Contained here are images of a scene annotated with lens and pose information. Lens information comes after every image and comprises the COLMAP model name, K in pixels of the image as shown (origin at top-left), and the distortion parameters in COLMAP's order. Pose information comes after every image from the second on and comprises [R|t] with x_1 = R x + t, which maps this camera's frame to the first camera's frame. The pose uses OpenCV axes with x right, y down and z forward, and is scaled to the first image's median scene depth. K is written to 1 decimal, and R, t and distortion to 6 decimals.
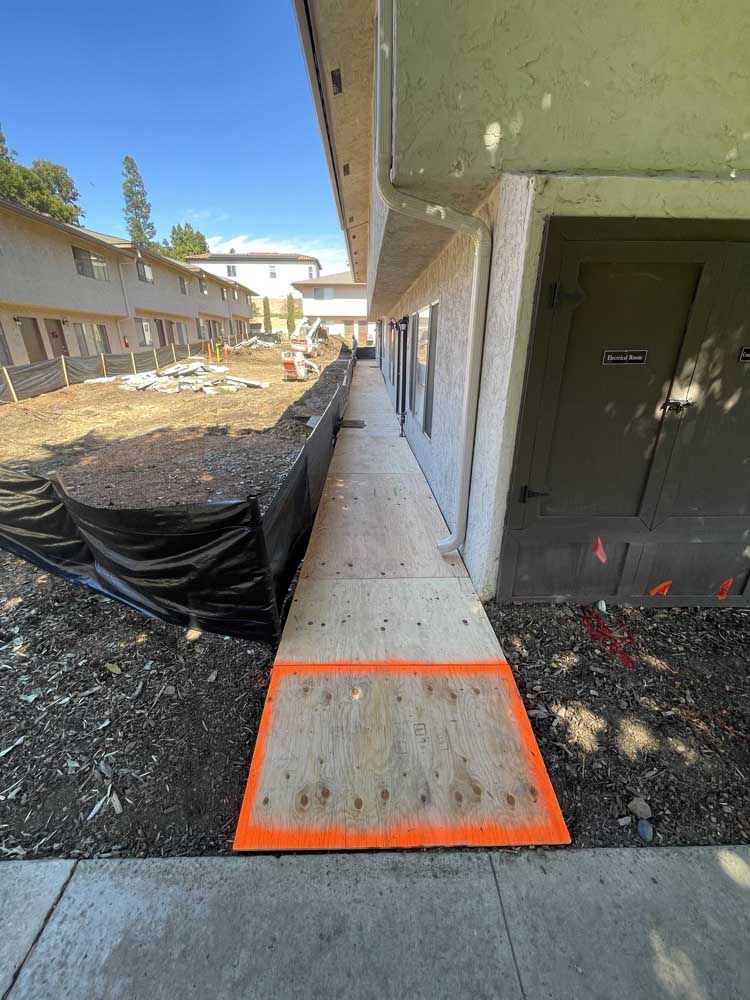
lens RADIAL K [[404.4, 0, 366.7], [0, 404.4, 498.6], [0, 0, 1]] dist [-0.000180, 0.000113]
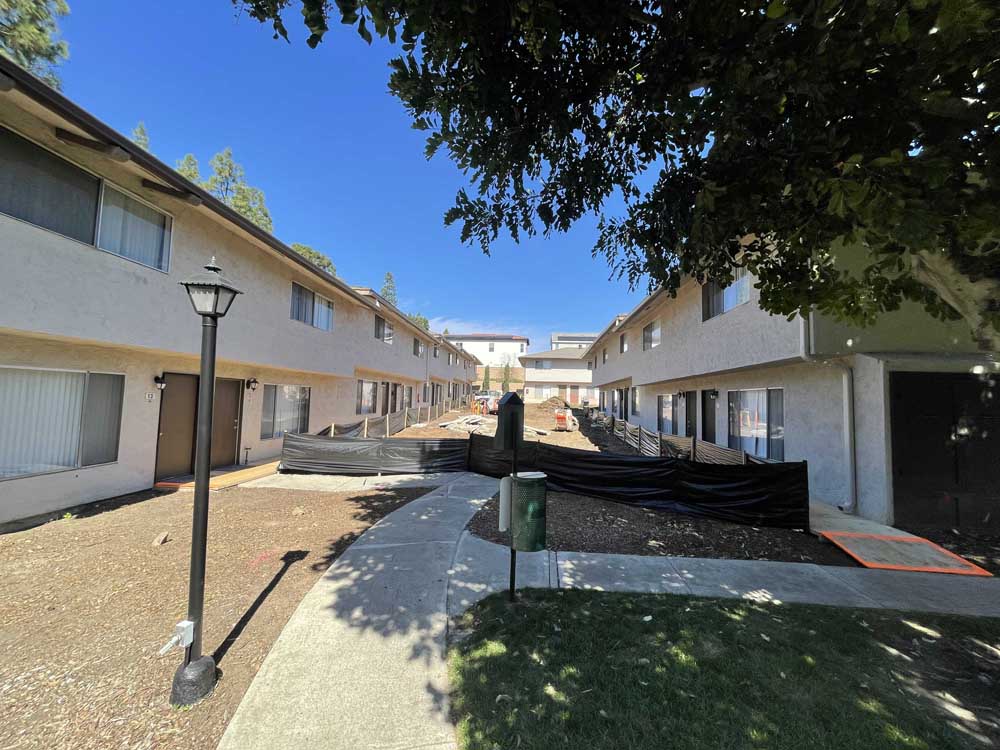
lens RADIAL K [[404.4, 0, 495.9], [0, 404.4, 374.1], [0, 0, 1]] dist [-0.000180, 0.000113]
pose [[0.992931, 0.015921, -0.117616, -0.134317], [-0.064194, 0.905548, -0.419358, 0.049190], [0.099831, 0.423944, 0.900169, -0.127287]]
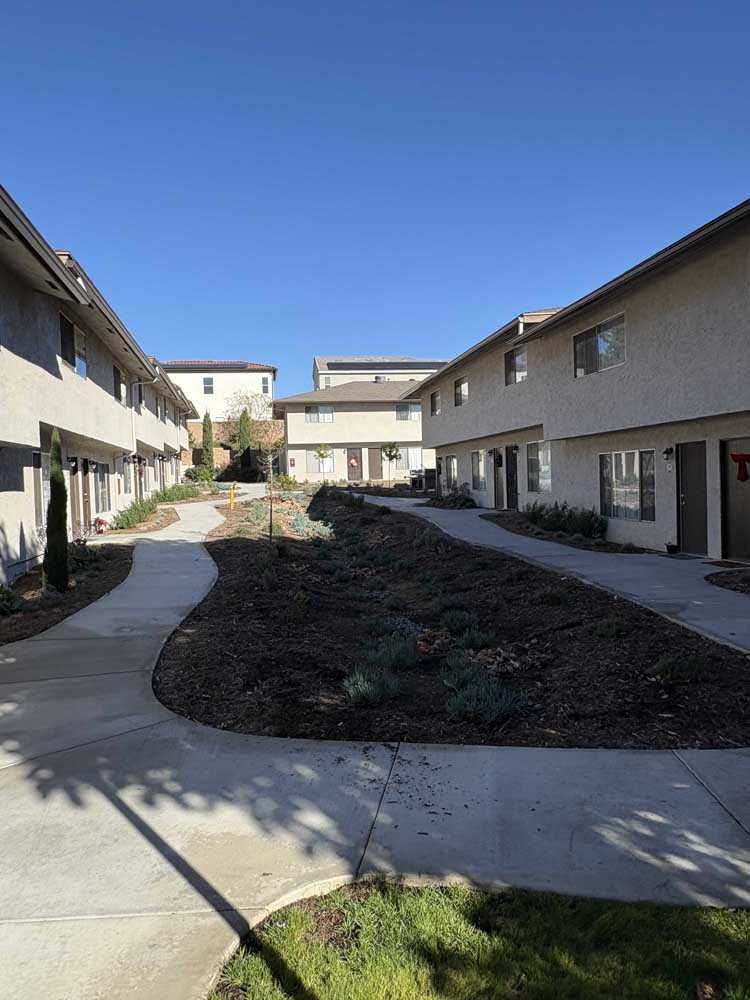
lens RADIAL K [[701.4, 0, 366.6], [0, 701.4, 498.6], [0, 0, 1]] dist [-0.002234, 0.002424]
pose [[0.990987, -0.039467, 0.128014, -0.237392], [0.080086, 0.940584, -0.329981, 0.031711], [-0.107385, 0.337259, 0.935267, -0.084421]]
